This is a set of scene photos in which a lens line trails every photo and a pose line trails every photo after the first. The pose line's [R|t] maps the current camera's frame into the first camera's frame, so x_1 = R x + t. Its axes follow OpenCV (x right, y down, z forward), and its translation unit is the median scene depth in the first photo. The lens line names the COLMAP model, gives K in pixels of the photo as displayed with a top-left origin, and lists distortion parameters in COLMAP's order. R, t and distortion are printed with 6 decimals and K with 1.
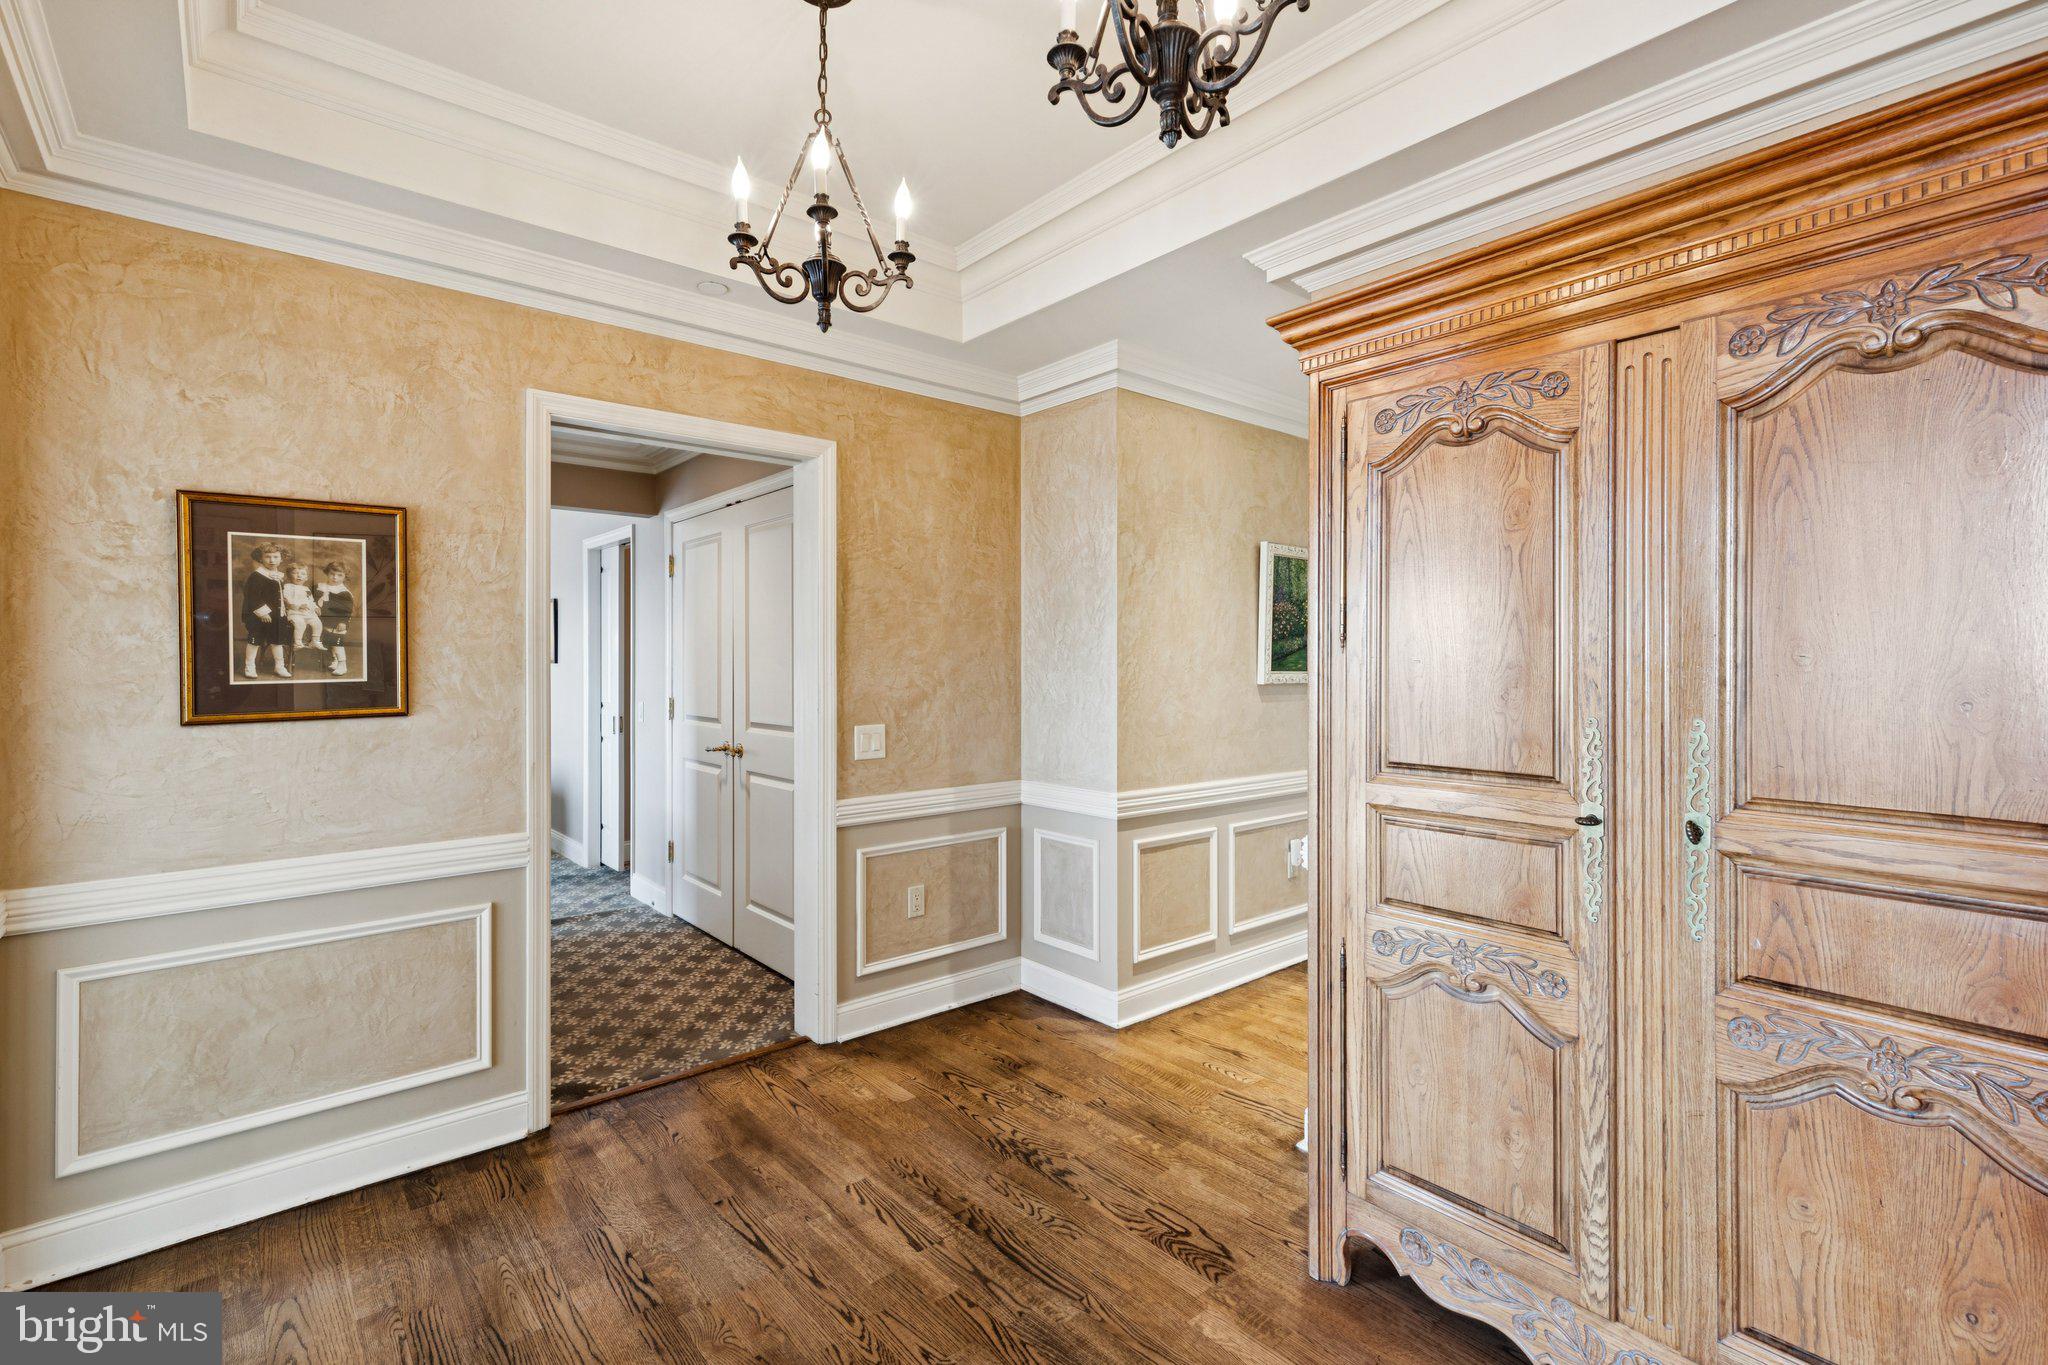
lens RADIAL K [[926.5, 0, 1035.5], [0, 926.5, 677.2], [0, 0, 1]] dist [0.005052, -0.001363]
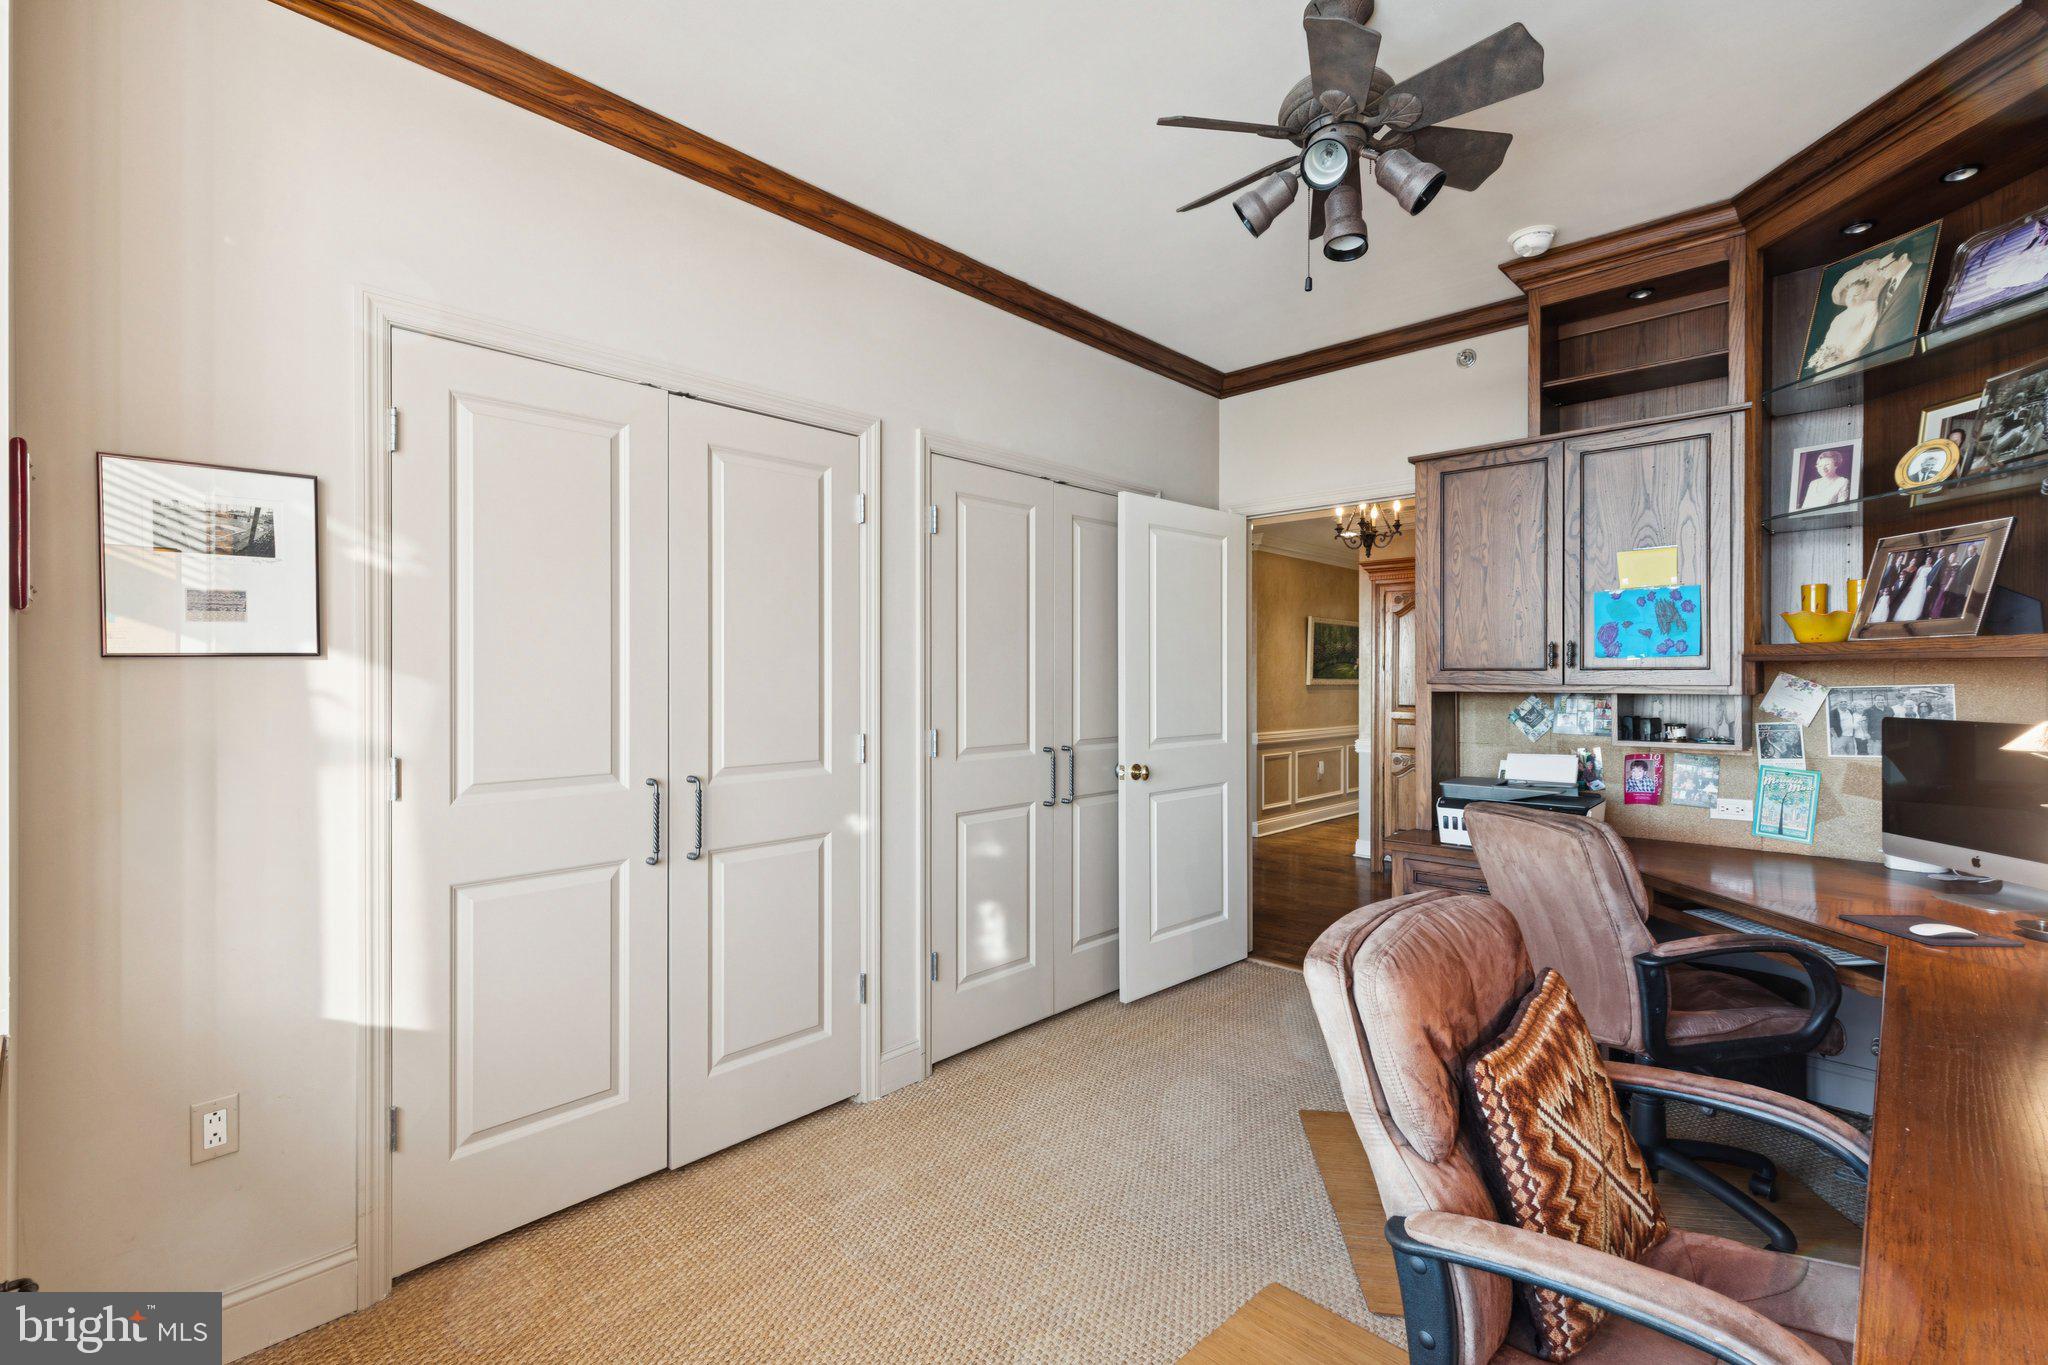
lens RADIAL K [[926.5, 0, 1031.2], [0, 926.5, 690.3], [0, 0, 1]] dist [0.005052, -0.001363]
pose [[0.994323, 0.003260, 0.106355, -1.241174], [-0.003562, 0.999990, 0.002655, 0.034354], [-0.106345, -0.003019, 0.994325, -2.086088]]
